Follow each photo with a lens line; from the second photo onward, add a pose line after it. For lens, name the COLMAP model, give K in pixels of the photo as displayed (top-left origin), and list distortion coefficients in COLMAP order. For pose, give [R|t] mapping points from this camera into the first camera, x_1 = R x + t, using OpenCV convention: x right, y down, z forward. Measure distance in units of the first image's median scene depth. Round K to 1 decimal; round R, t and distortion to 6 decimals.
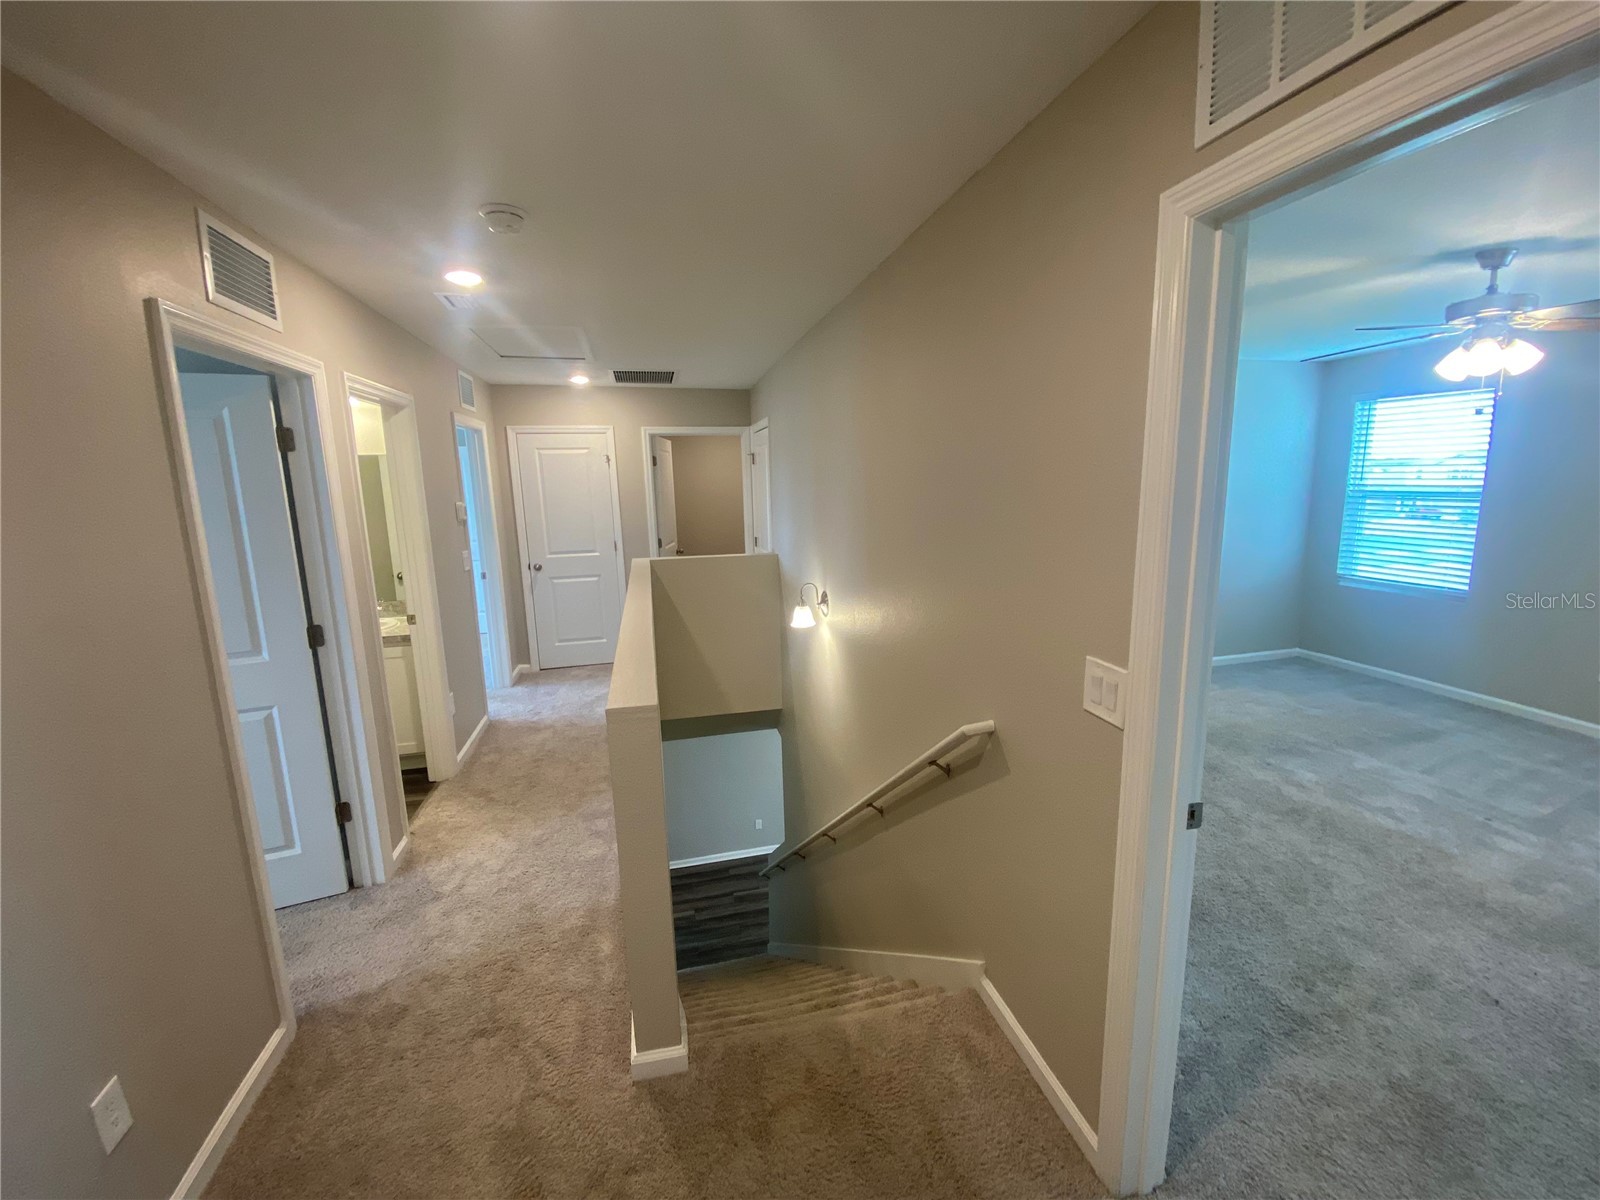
lens RADIAL K [[675.7, 0, 799.6], [0, 675.7, 589.6], [0, 0, 1]] dist [0.035836, -0.026627]
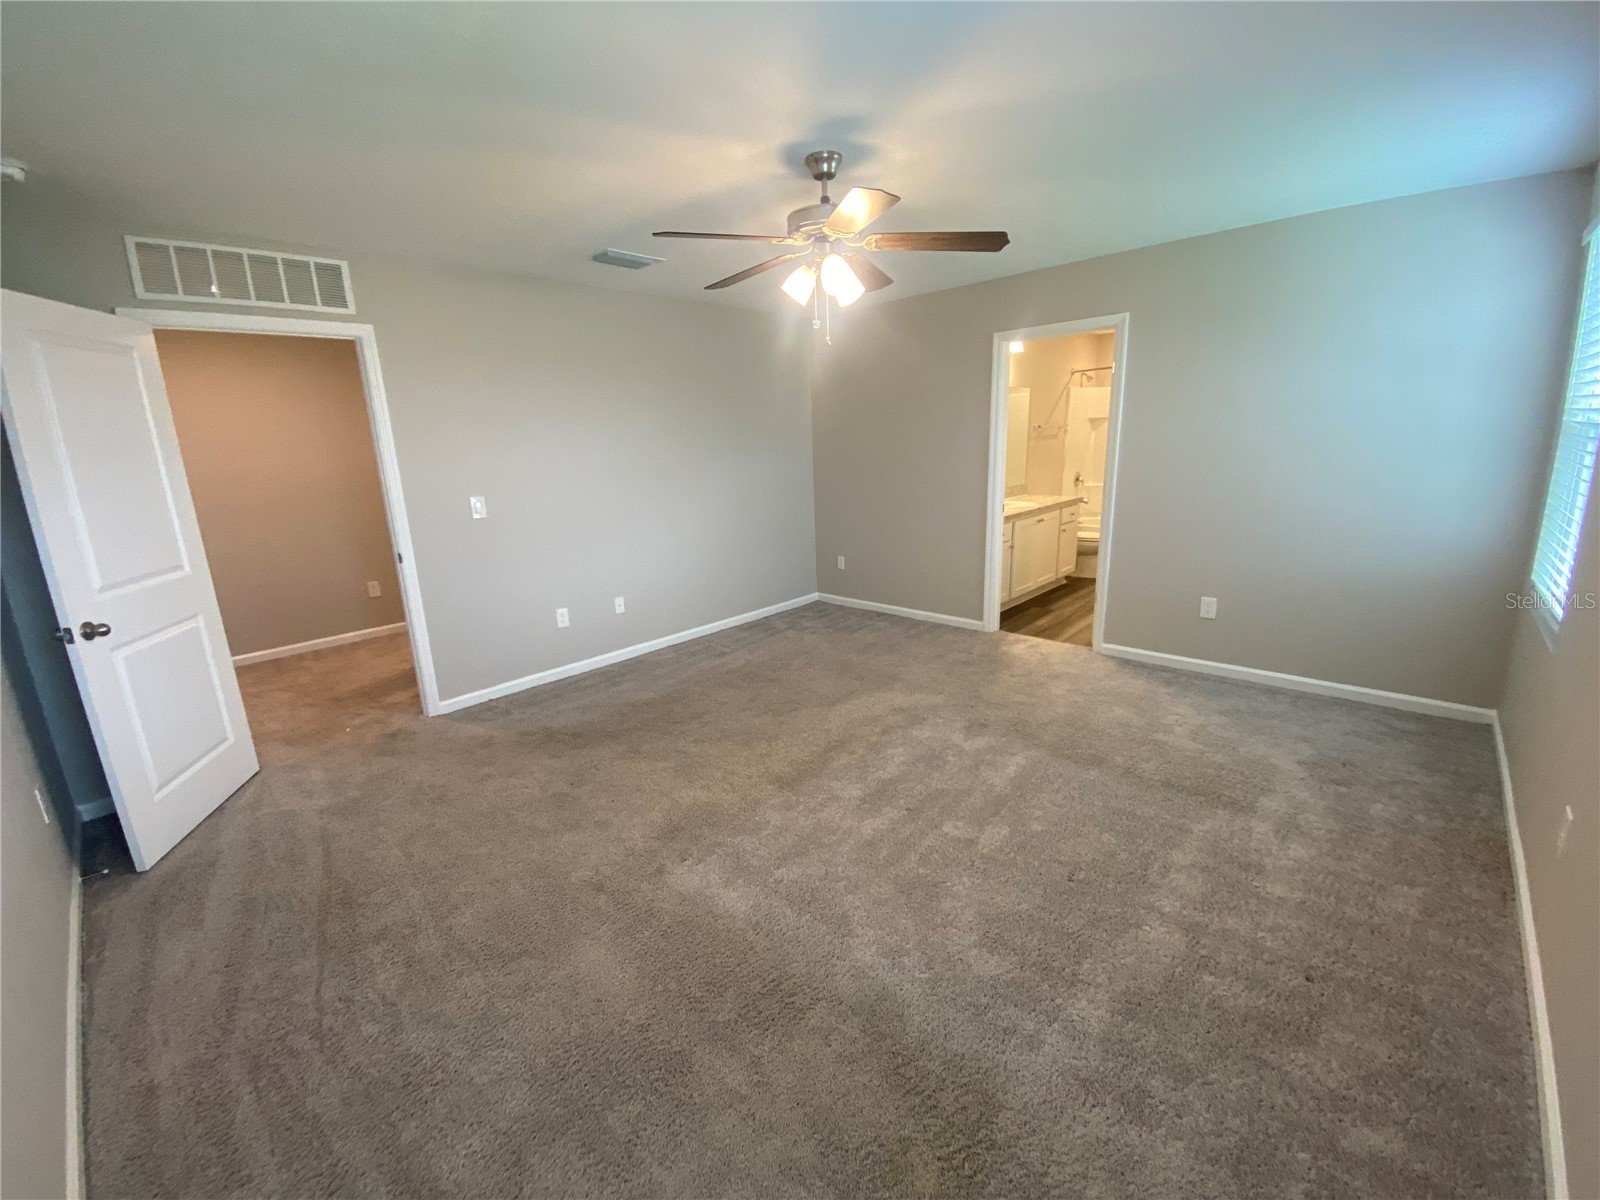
lens RADIAL K [[652.3, 0, 796.7], [0, 652.3, 597.2], [0, 0, 1]] dist [0.053914, -0.040803]
pose [[0.539524, 0.201607, -0.817477, 1.455019], [-0.114739, 0.979457, 0.165828, -0.051176], [0.834116, 0.004328, 0.551573, 0.382172]]
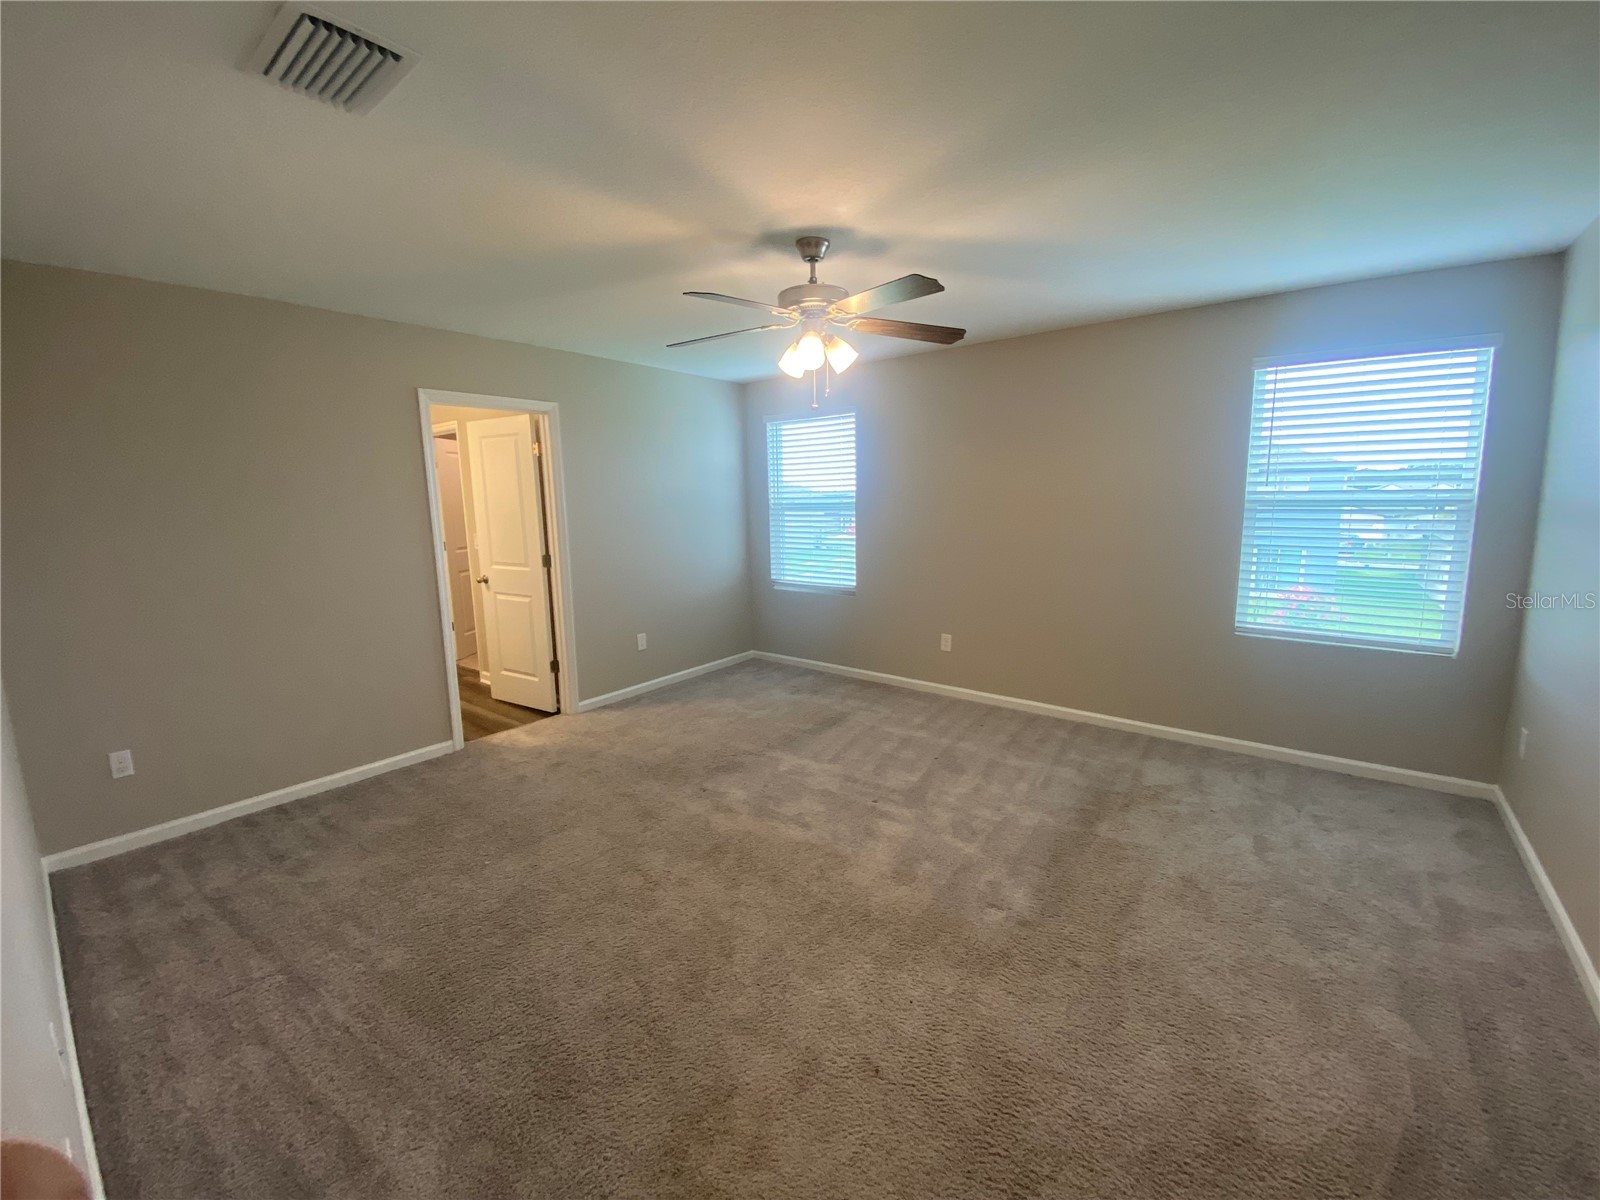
lens RADIAL K [[652.3, 0, 796.7], [0, 652.3, 597.2], [0, 0, 1]] dist [0.053914, -0.040803]
pose [[0.799875, -0.092328, 0.593023, 0.312350], [0.106318, 0.994267, 0.011395, -0.003078], [-0.590675, 0.053934, 0.805105, 0.214348]]
